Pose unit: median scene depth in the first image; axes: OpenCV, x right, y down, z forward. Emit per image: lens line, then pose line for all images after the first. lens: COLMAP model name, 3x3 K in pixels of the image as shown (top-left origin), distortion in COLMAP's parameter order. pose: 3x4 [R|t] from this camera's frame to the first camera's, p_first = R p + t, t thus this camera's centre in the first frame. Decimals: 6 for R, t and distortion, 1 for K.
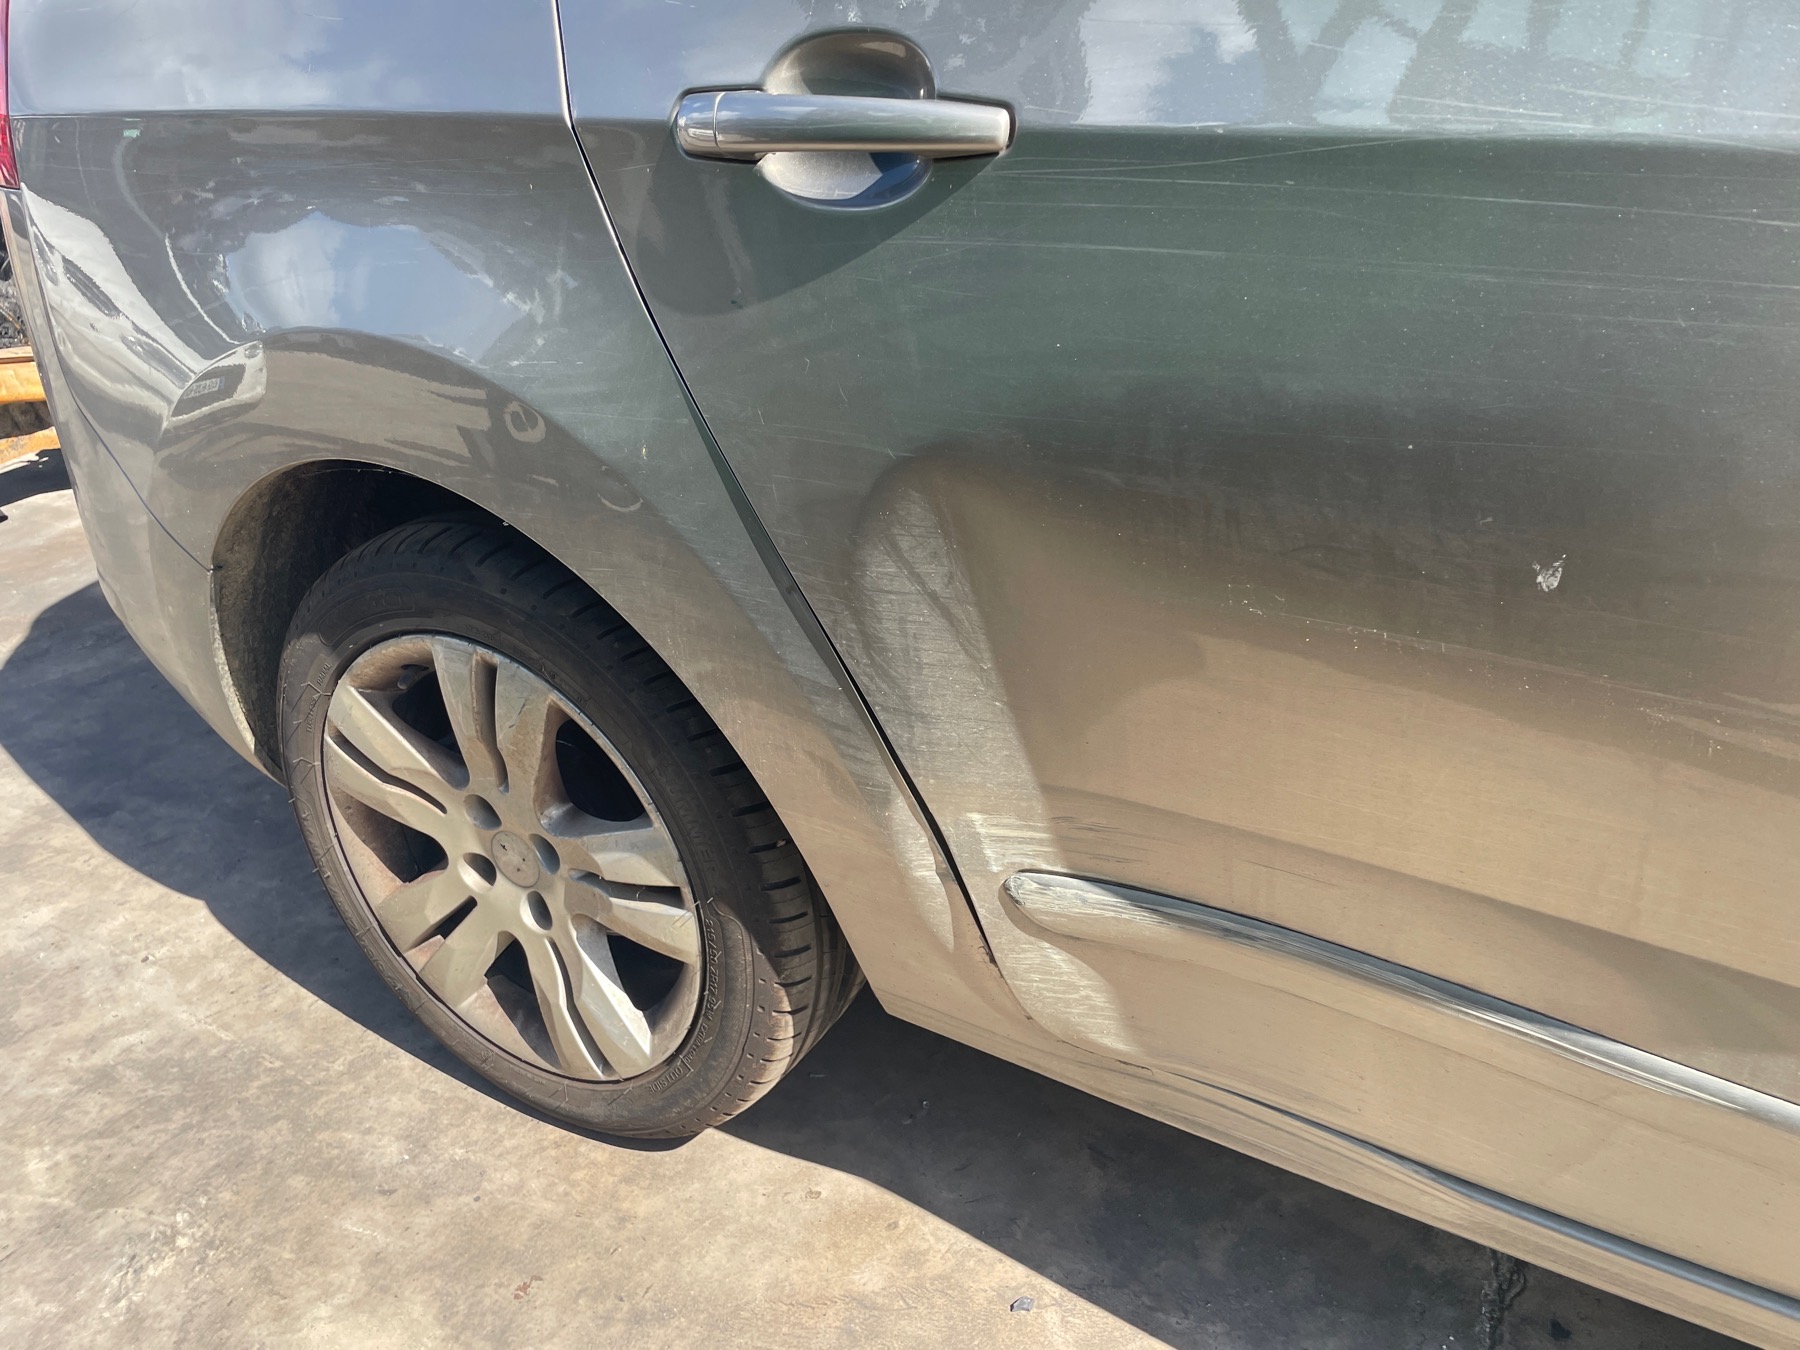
lens RADIAL K [[1447.8, 0, 898.0], [0, 1447.8, 708.9], [0, 0, 1]] dist [0.089498, -0.133535]
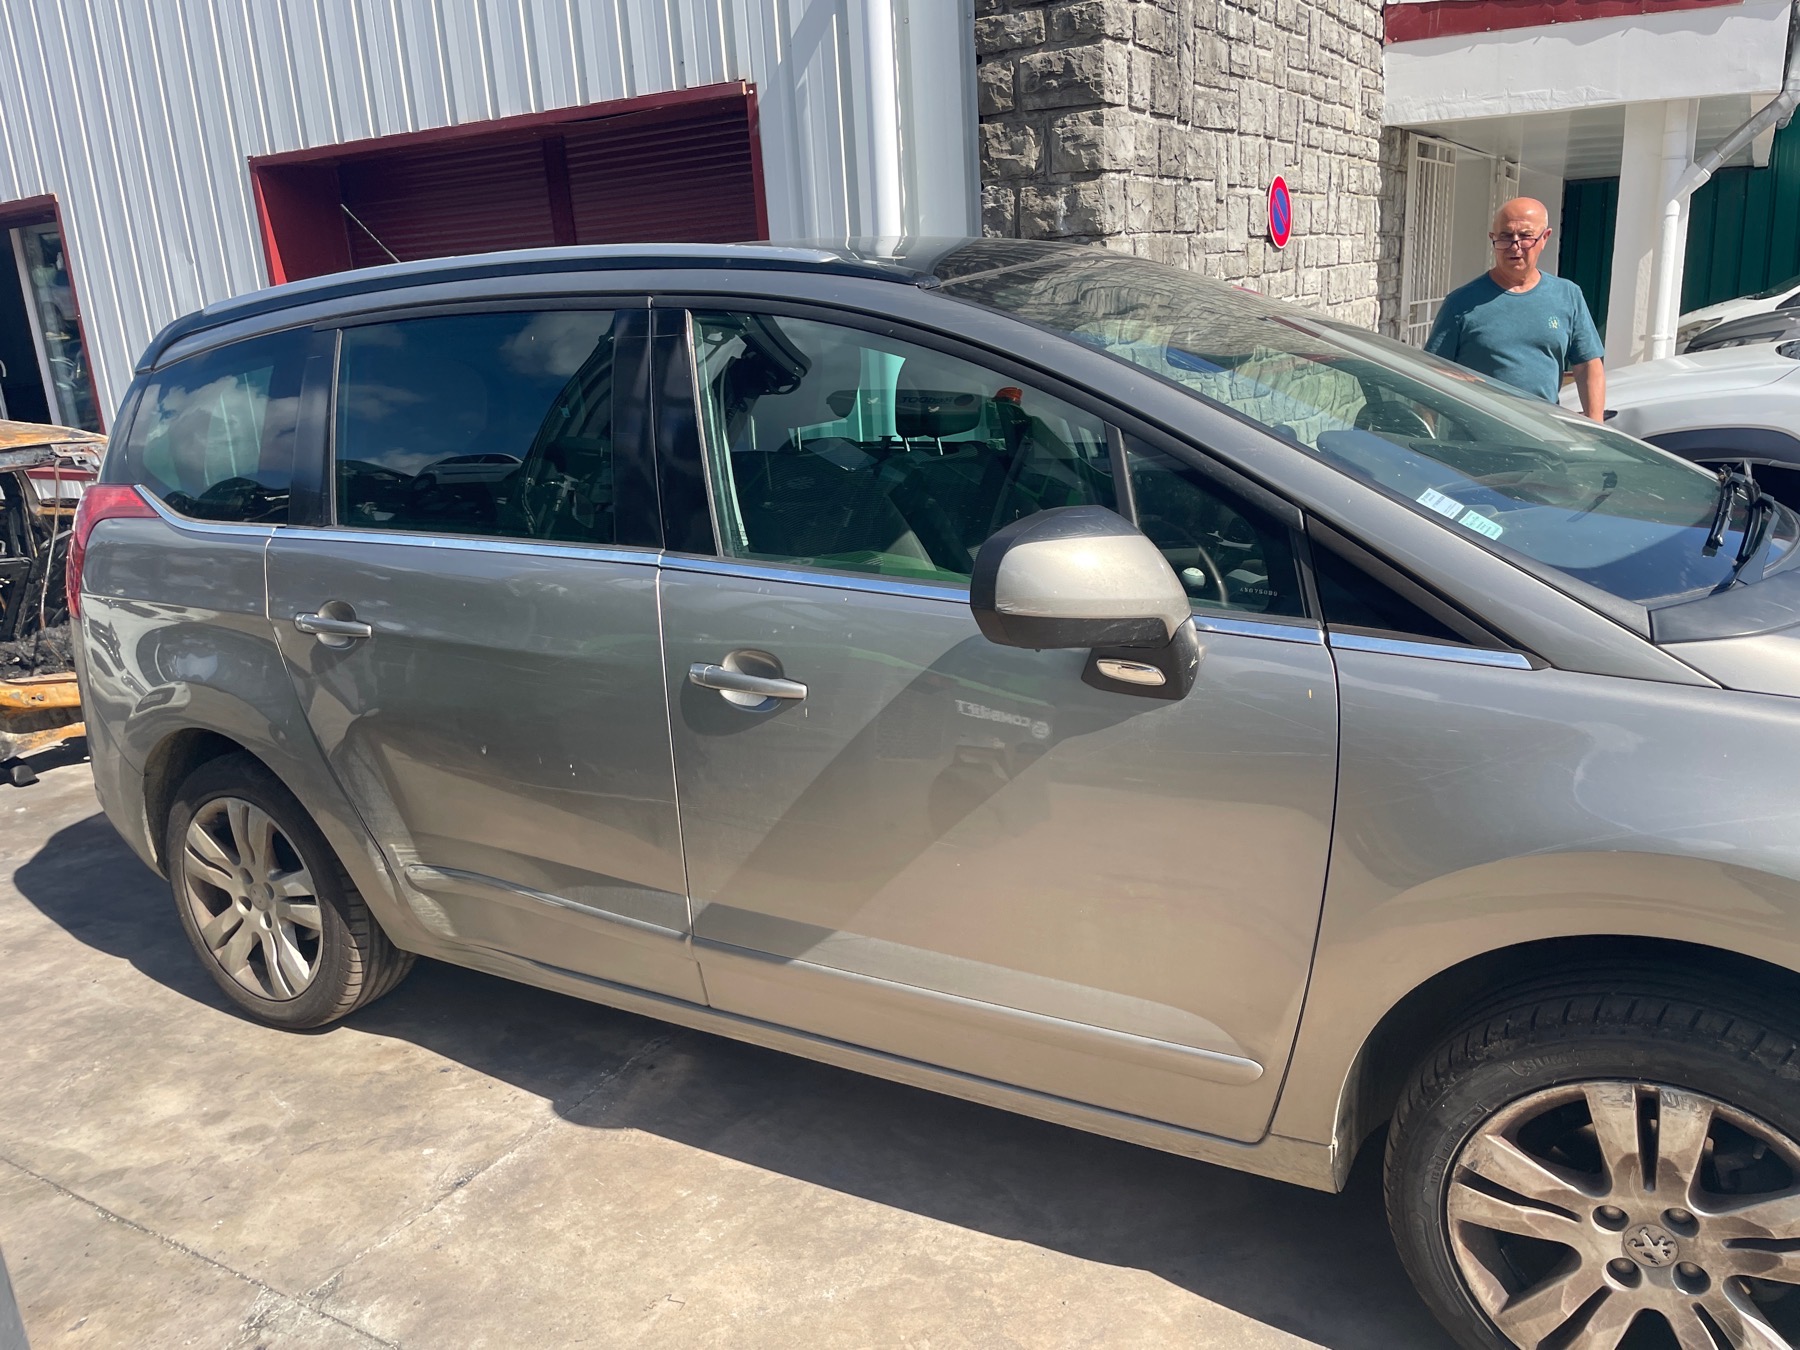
lens RADIAL K [[1375.5, 0, 900.0], [0, 1375.5, 675.0], [0, 0, 1]] dist [0.065305, -0.092241]
pose [[0.999683, -0.000028, 0.025183, 0.690503], [0.005739, 0.973932, -0.226766, 0.260652], [-0.024520, 0.226839, 0.973624, -1.243304]]
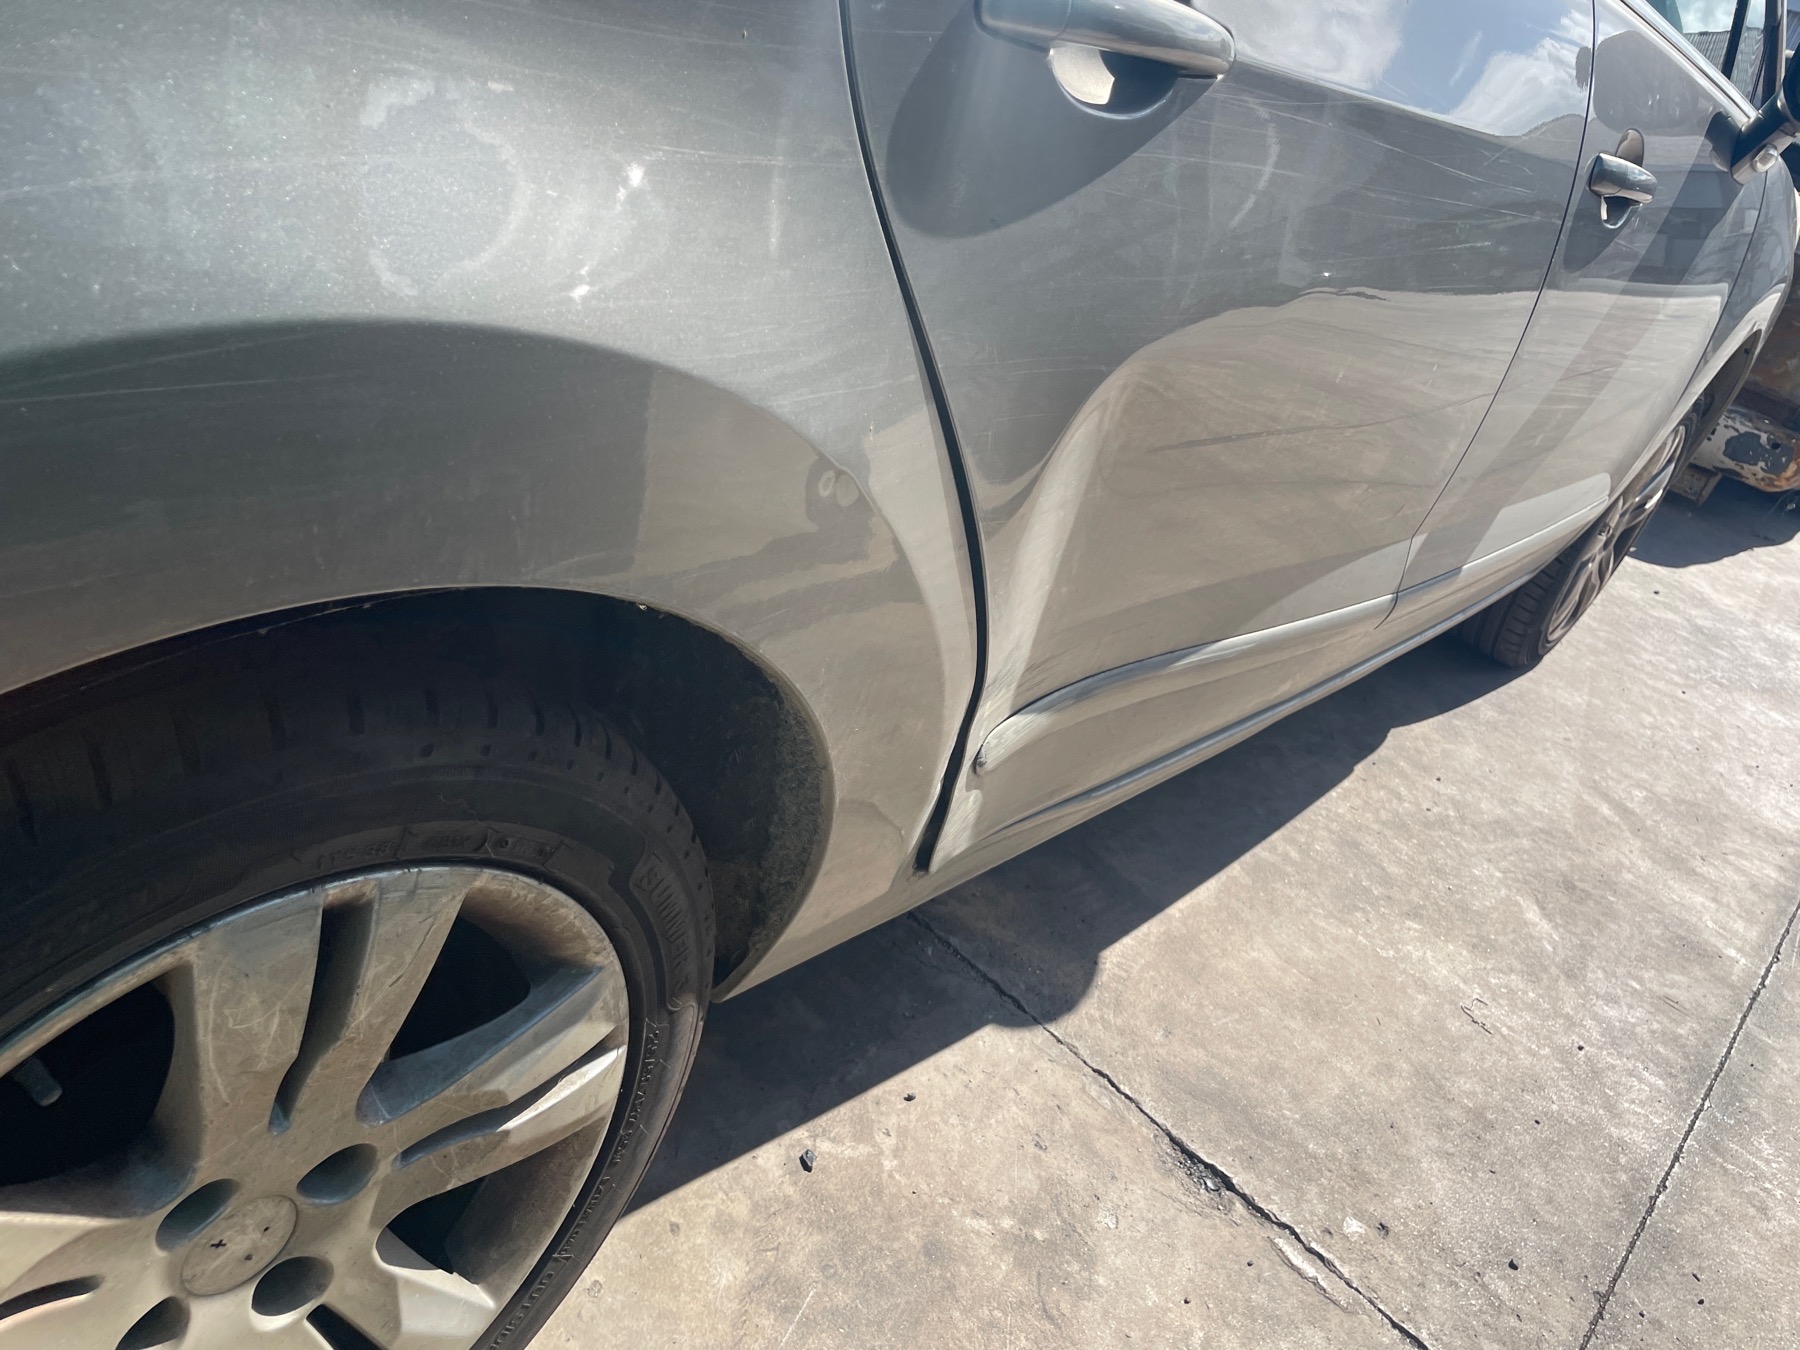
lens RADIAL K [[1375.5, 0, 900.0], [0, 1375.5, 675.0], [0, 0, 1]] dist [0.065305, -0.092241]
pose [[0.132236, -0.376714, 0.916843, -0.605177], [0.200780, 0.915971, 0.347397, -0.214108], [-0.970670, 0.138145, 0.196761, 0.615144]]
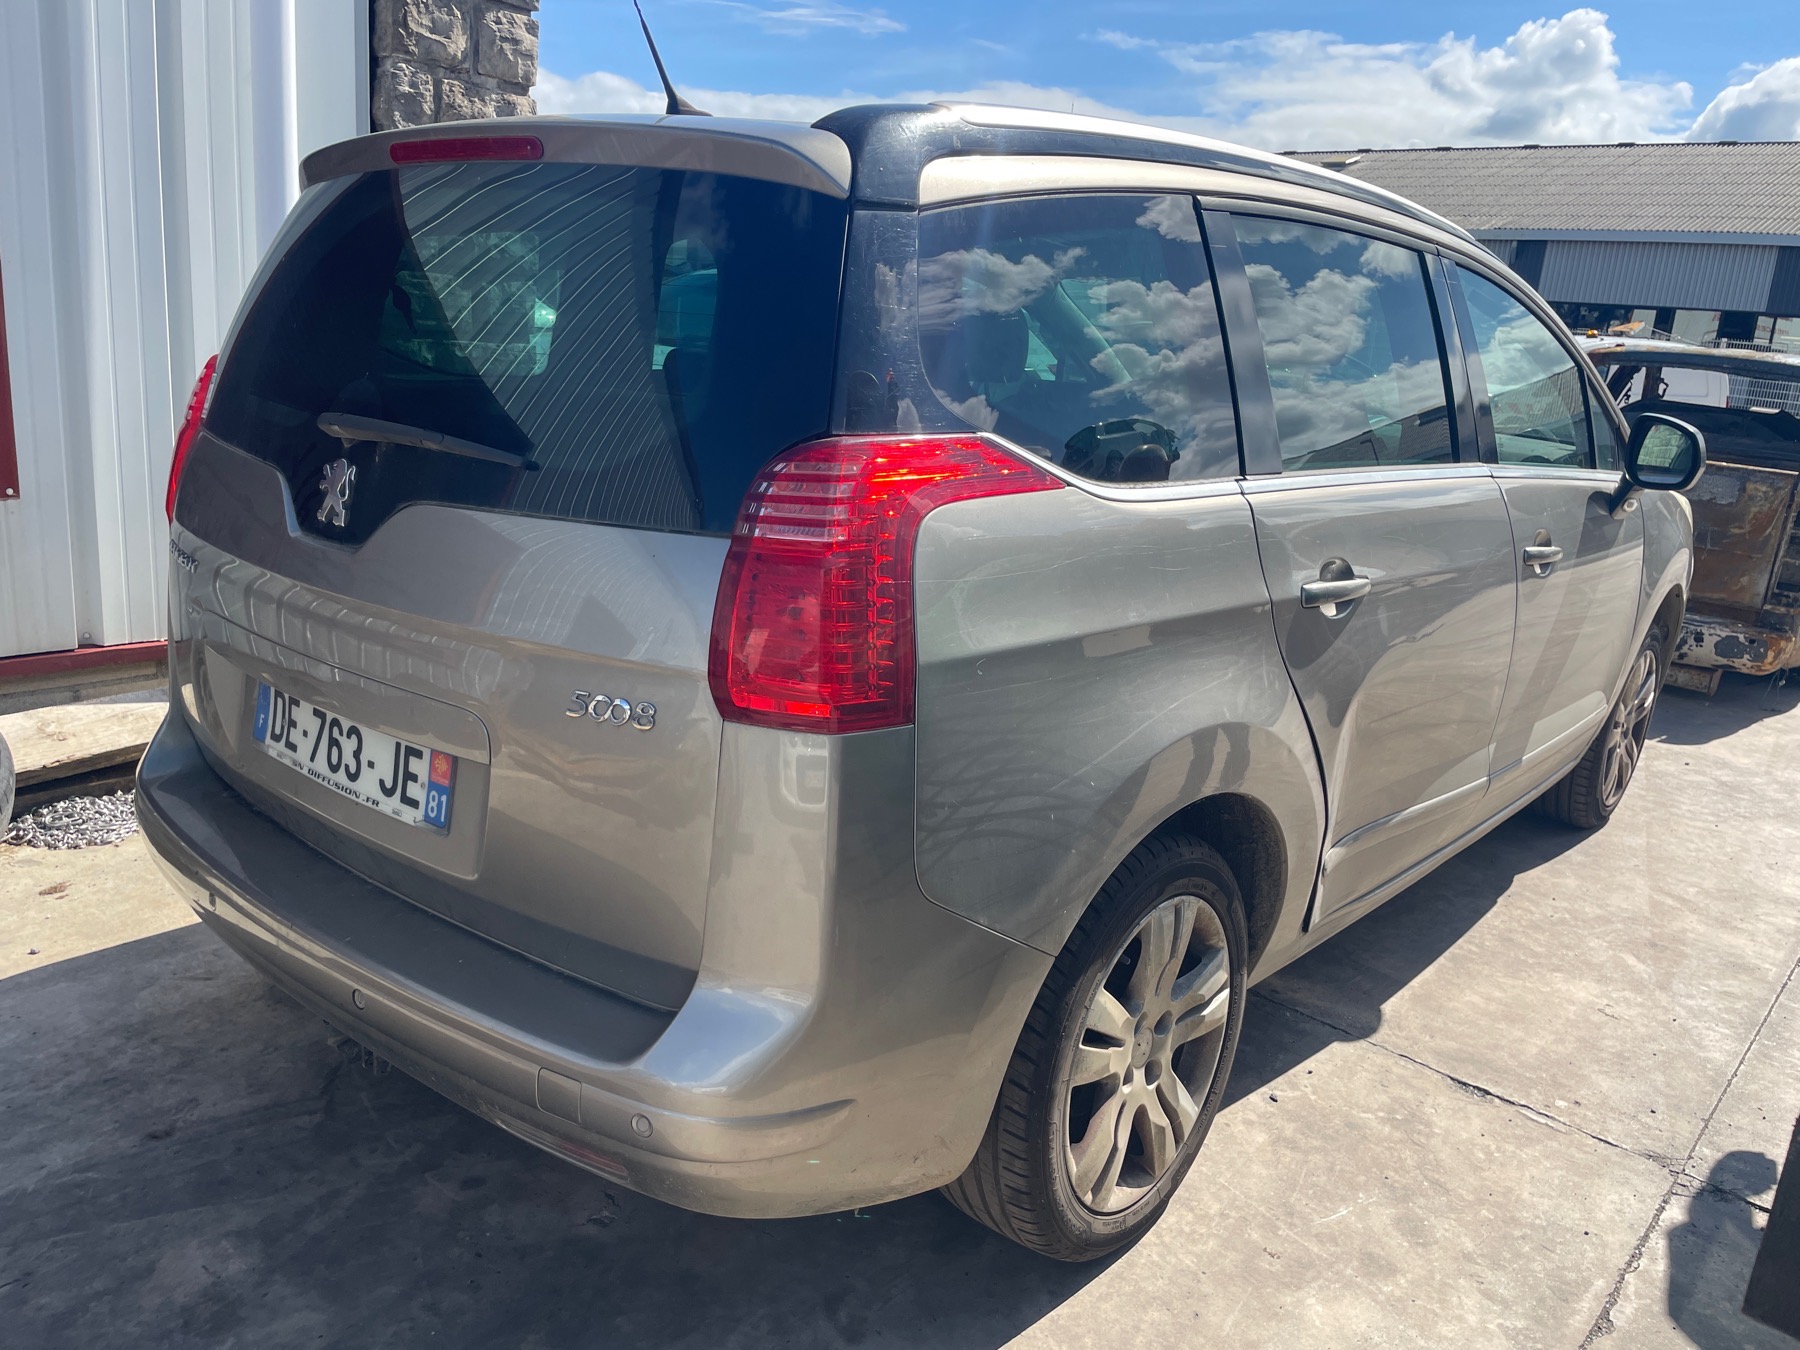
lens RADIAL K [[1375.5, 0, 900.0], [0, 1375.5, 675.0], [0, 0, 1]] dist [0.065305, -0.092241]
pose [[0.137848, -0.167520, 0.976184, -1.614368], [0.385502, 0.916949, 0.102918, -0.494268], [-0.912352, 0.362134, 0.190979, 0.788953]]
